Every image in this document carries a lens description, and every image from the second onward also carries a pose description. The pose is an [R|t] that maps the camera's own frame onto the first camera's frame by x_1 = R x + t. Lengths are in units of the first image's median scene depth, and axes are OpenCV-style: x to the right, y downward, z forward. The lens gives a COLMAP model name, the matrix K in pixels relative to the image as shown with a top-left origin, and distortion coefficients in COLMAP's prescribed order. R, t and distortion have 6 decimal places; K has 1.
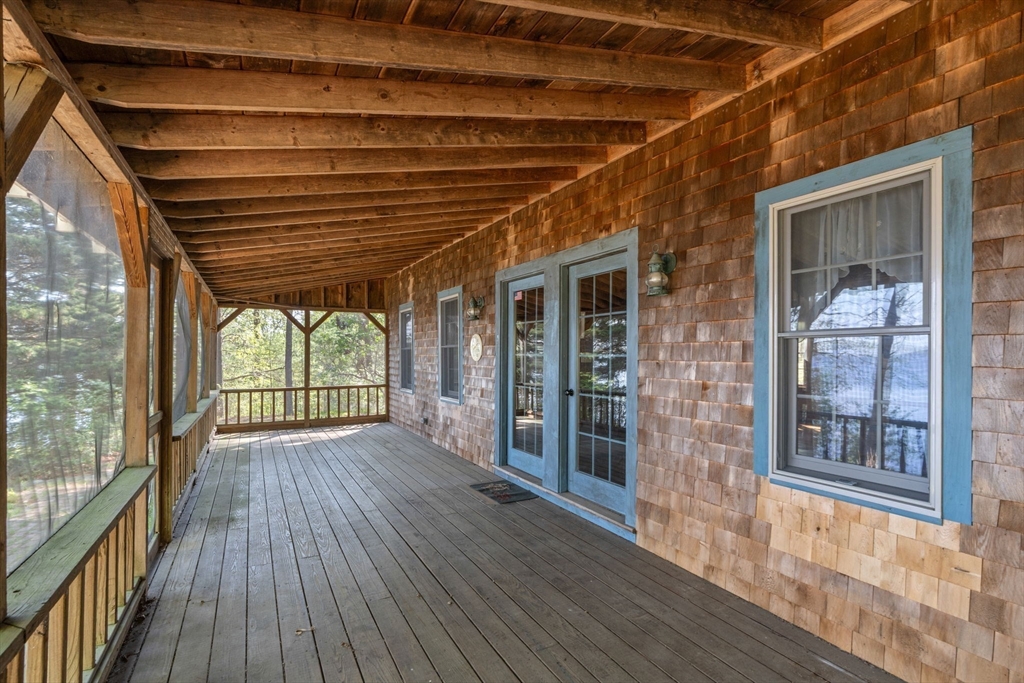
lens RADIAL K [[502.0, 0, 520.8], [0, 502.0, 355.6], [0, 0, 1]] dist [-0.002850, 0.000094]
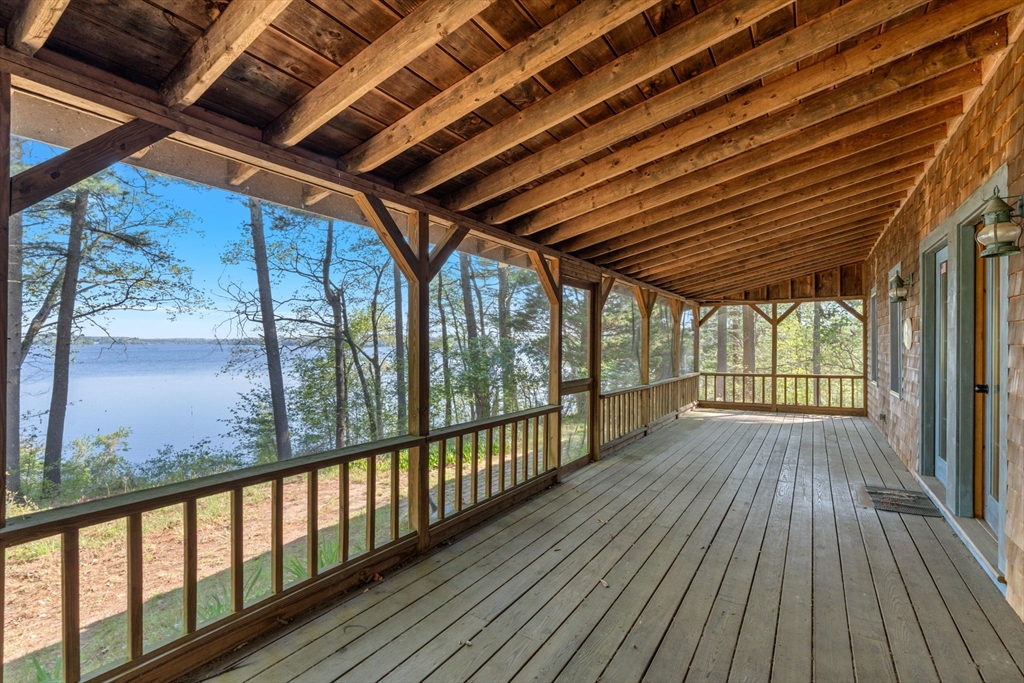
lens RADIAL K [[470.1, 0, 512.4], [0, 470.1, 342.3], [0, 0, 1]] dist [-0.008306, 0.002349]
pose [[0.480892, -0.008922, -0.876735, 0.222305], [-0.000932, 0.999942, -0.010687, 0.006298], [0.876780, 0.005956, 0.480856, 0.021912]]
